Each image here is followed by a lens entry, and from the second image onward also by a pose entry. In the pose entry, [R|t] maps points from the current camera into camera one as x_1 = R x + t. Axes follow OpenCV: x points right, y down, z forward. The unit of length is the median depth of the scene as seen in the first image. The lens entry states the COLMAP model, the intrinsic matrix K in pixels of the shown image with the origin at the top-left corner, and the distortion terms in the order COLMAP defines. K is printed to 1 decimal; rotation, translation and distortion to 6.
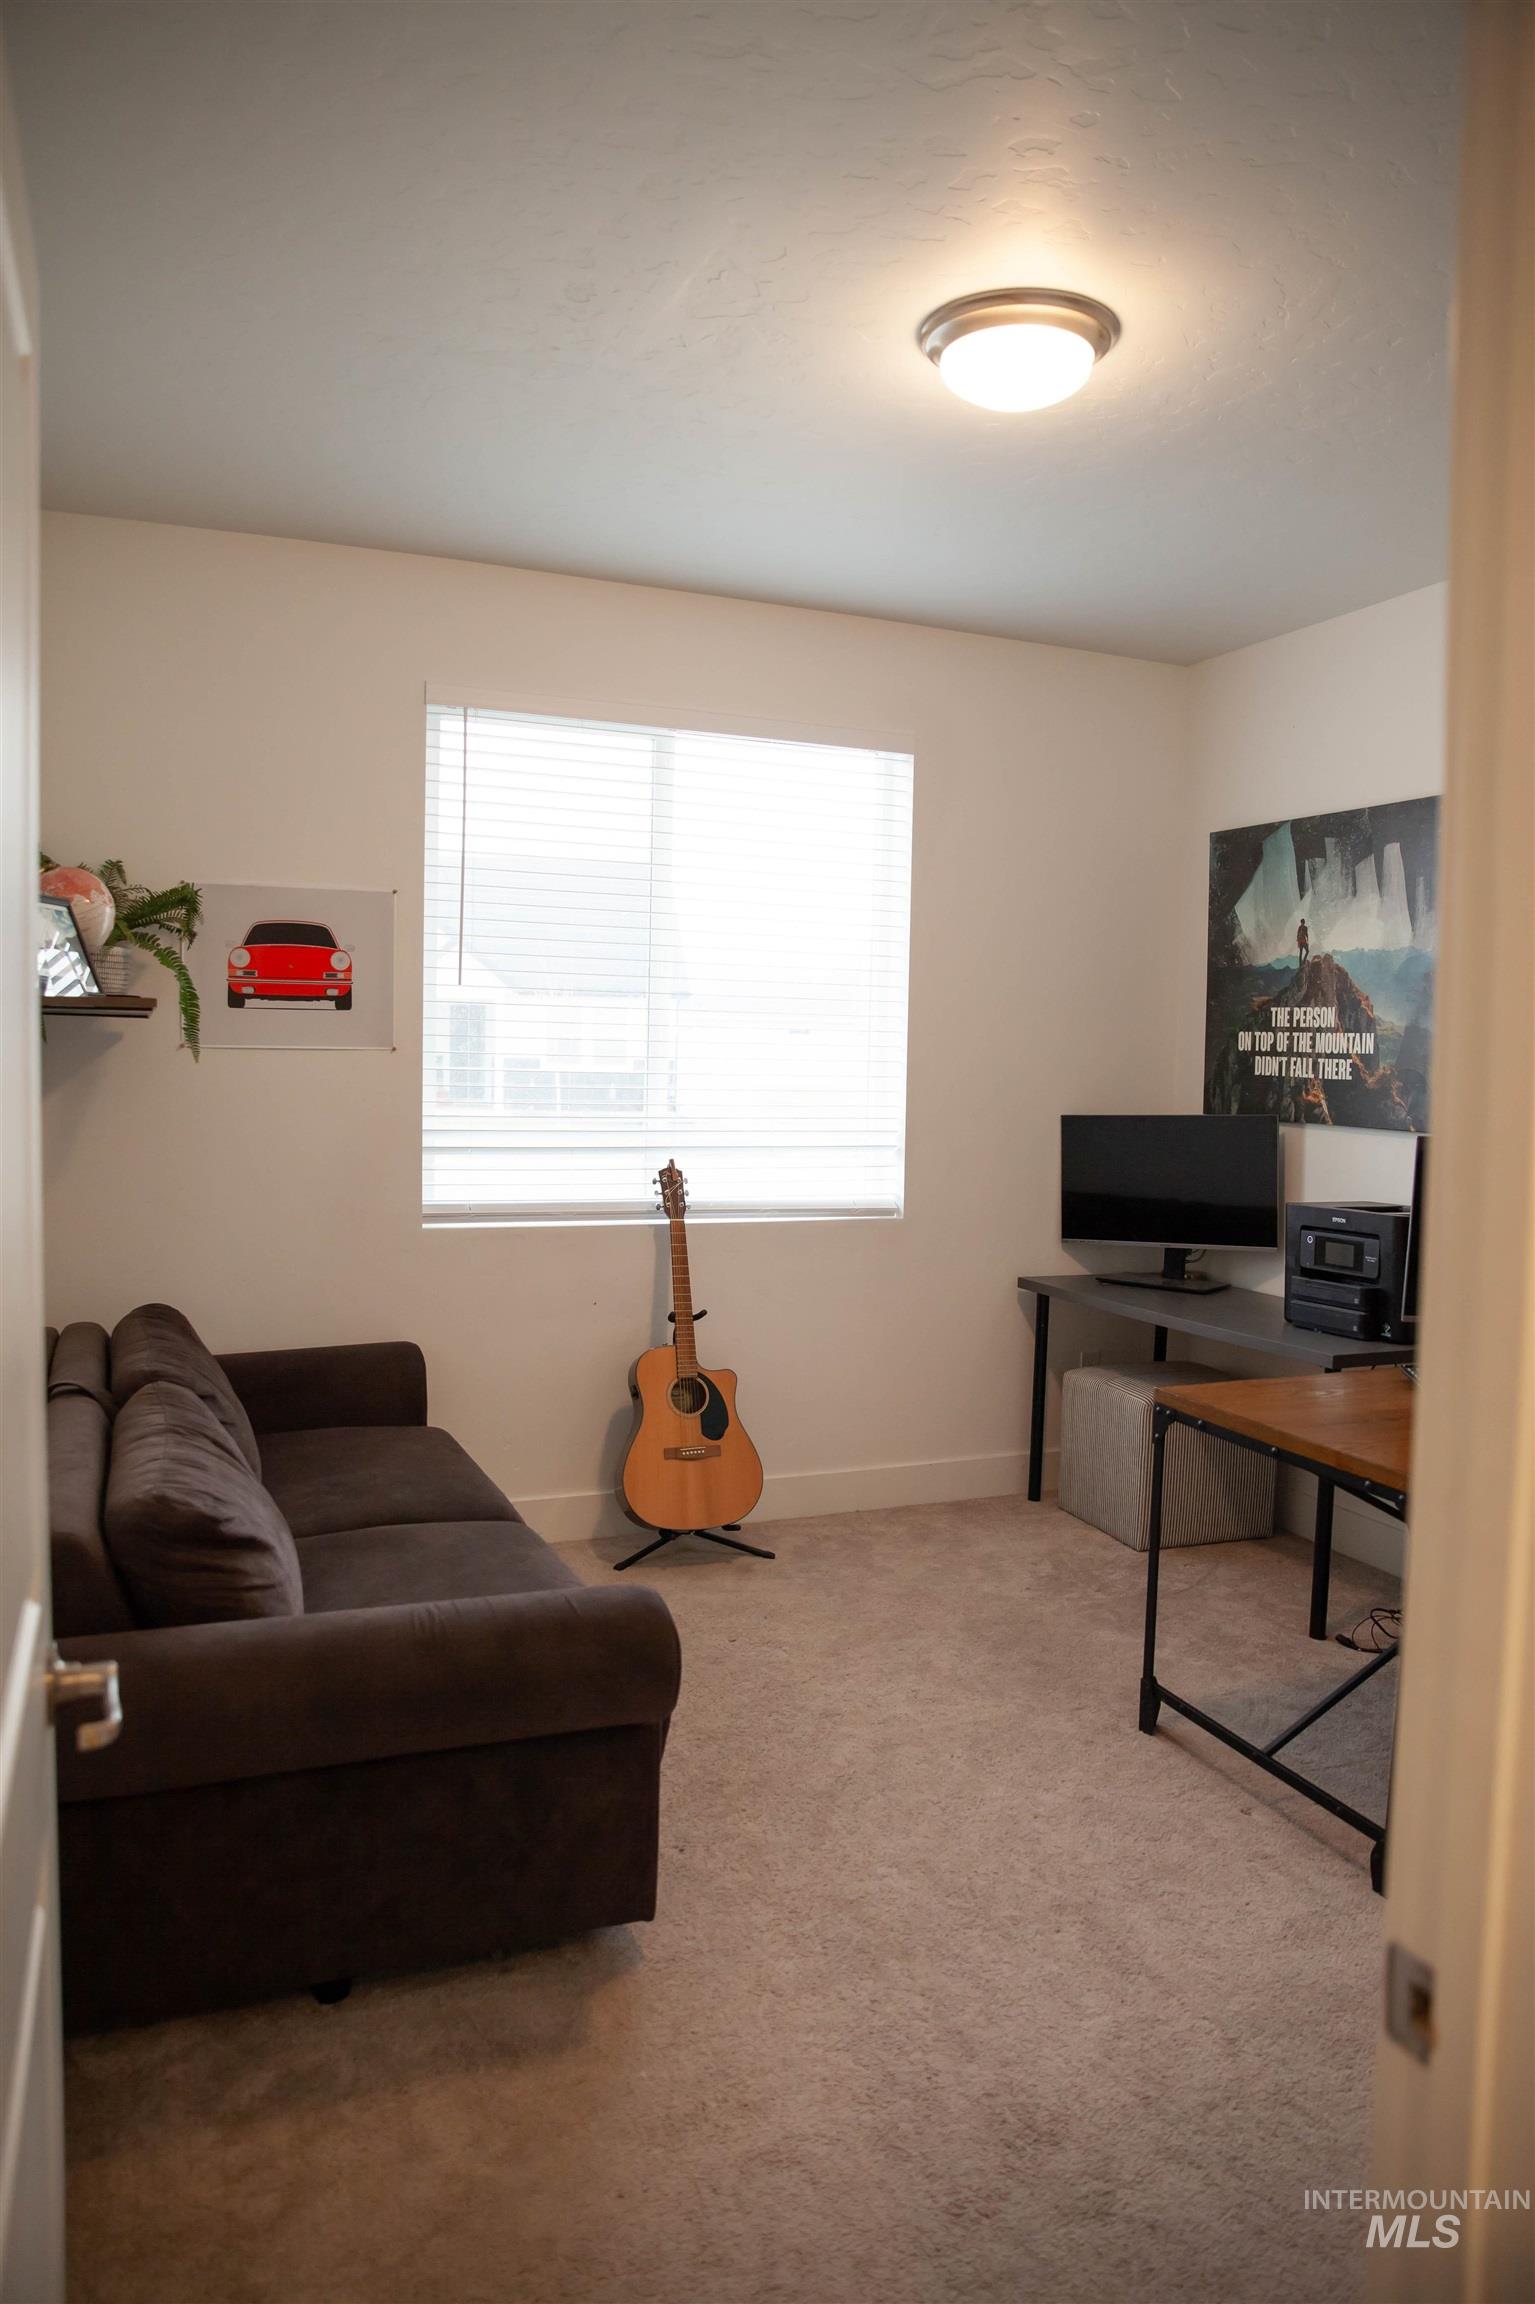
lens RADIAL K [[1562.9, 0, 759.3], [0, 1562.9, 1157.5], [0, 0, 1]] dist [-0.105251, 0.082751]
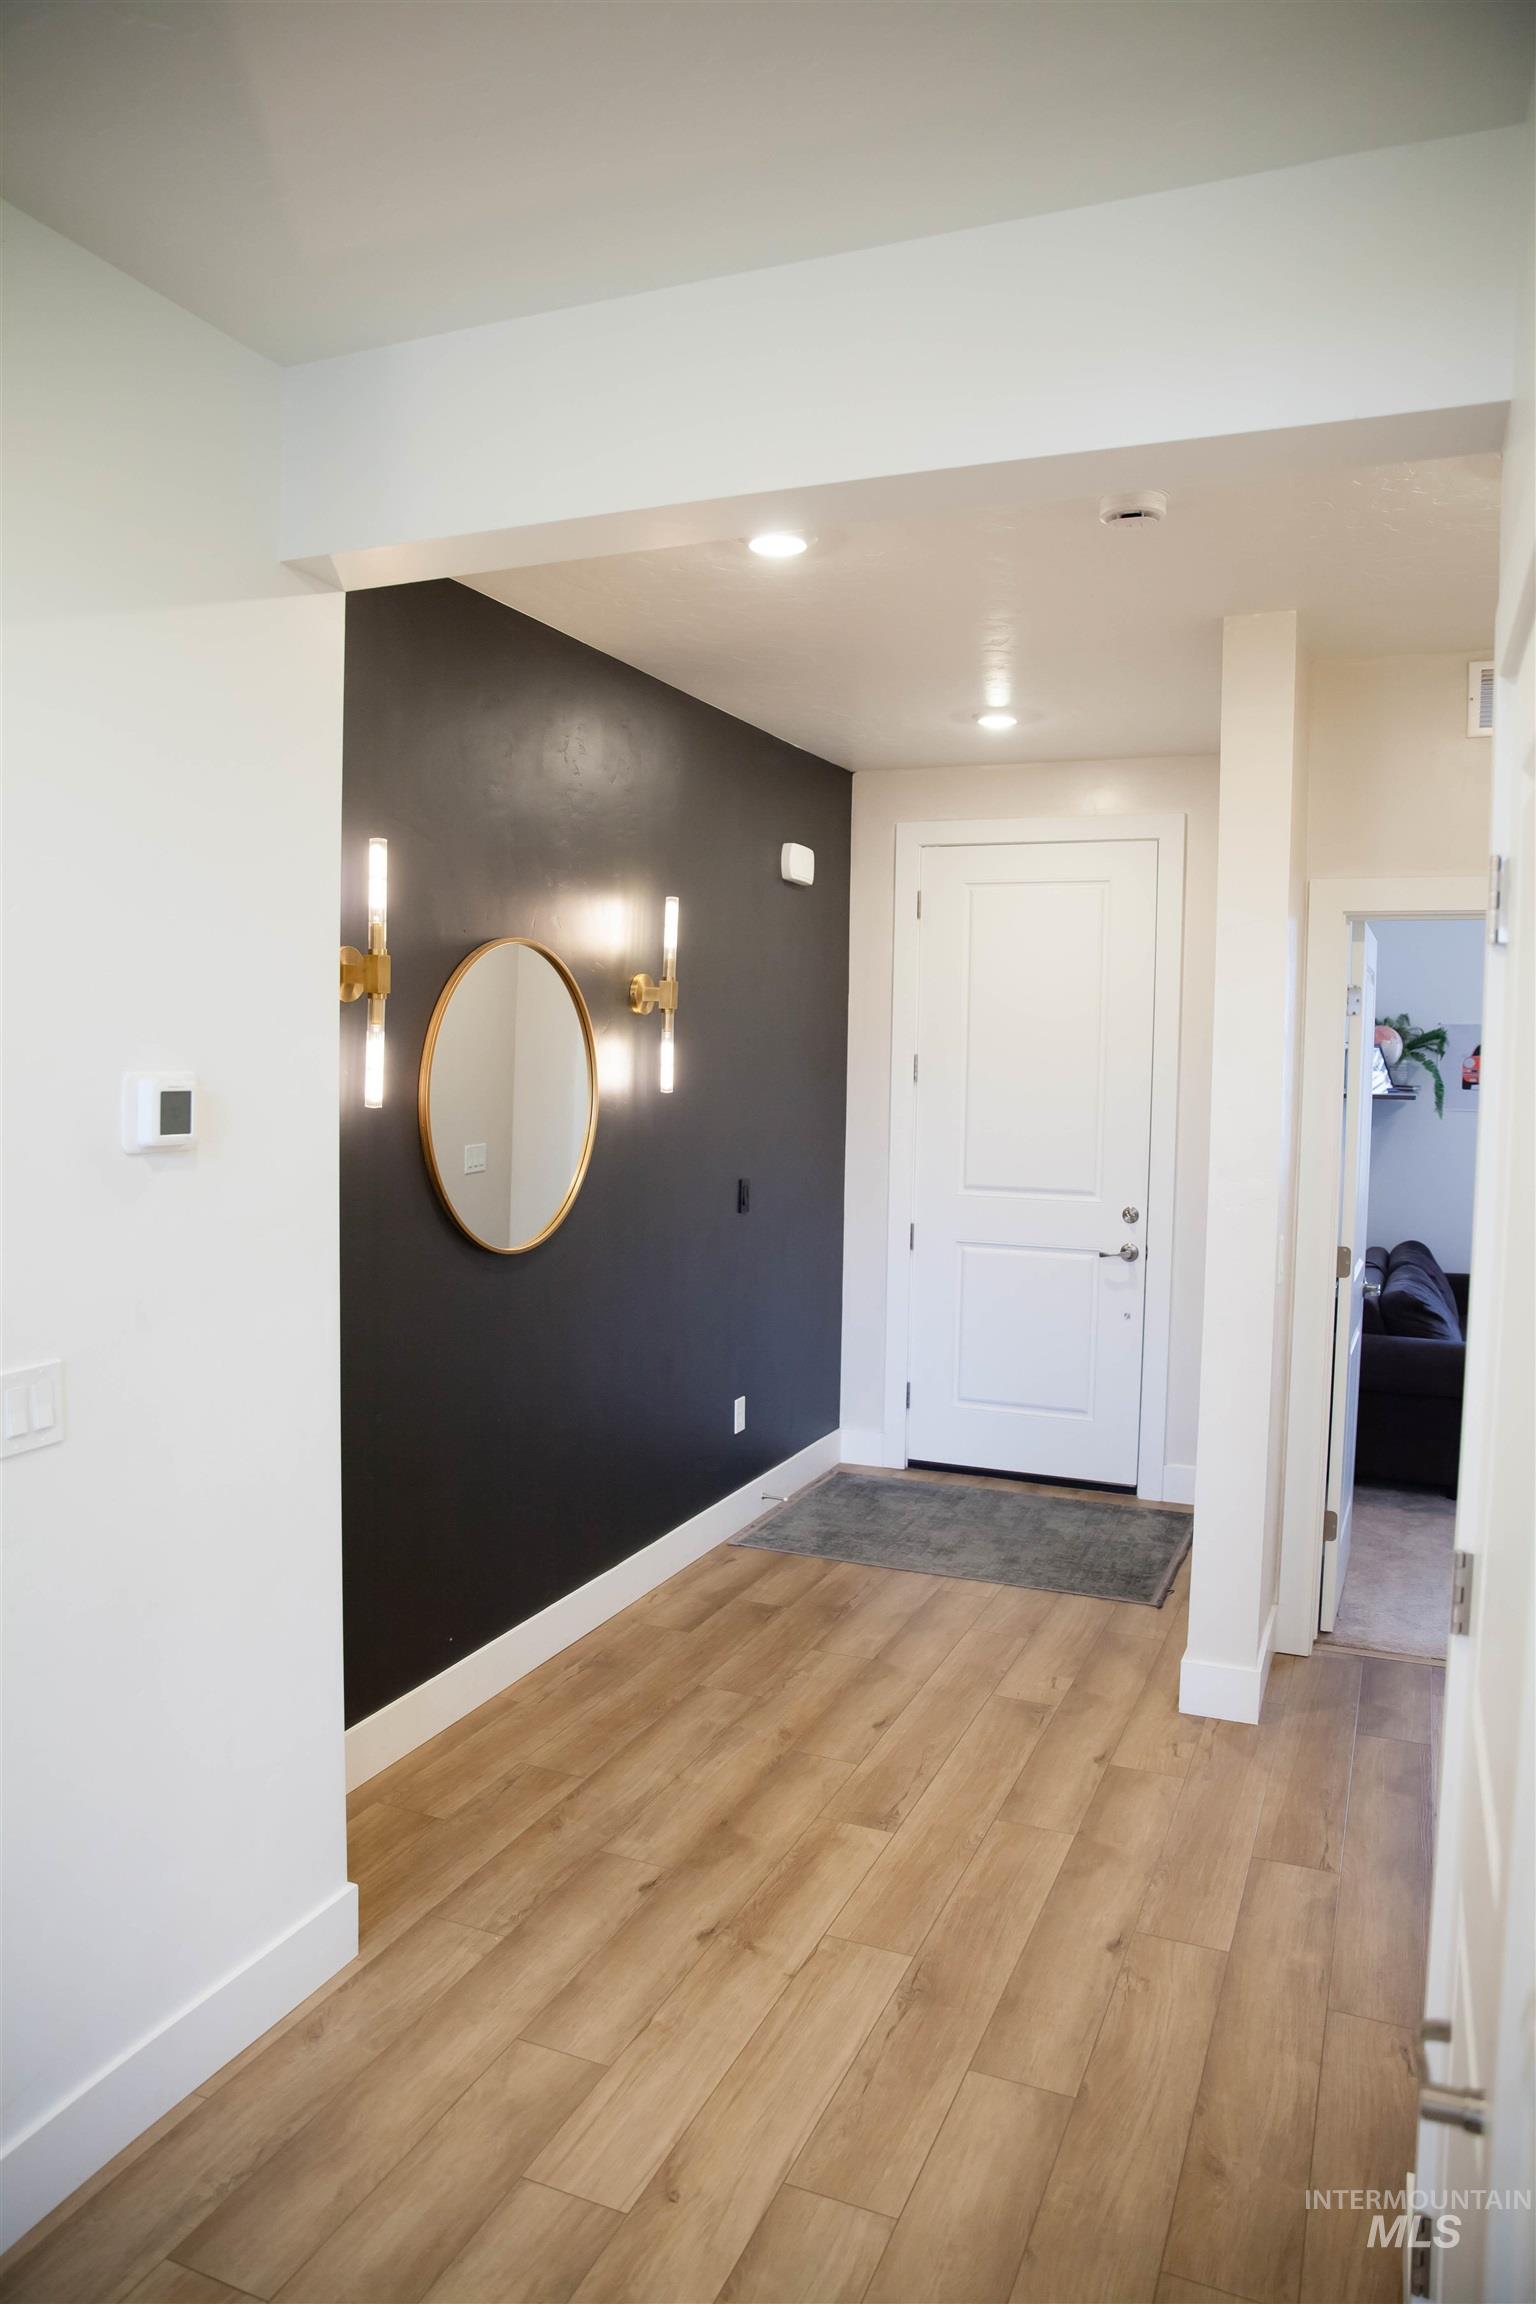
lens RADIAL K [[1562.9, 0, 759.8], [0, 1562.9, 1157.5], [0, 0, 1]] dist [-0.105251, 0.082751]
pose [[0.693683, 0.032165, -0.719562, 0.441392], [-0.055763, 0.998402, -0.009128, 0.052903], [0.718118, 0.046457, 0.694369, -0.976422]]
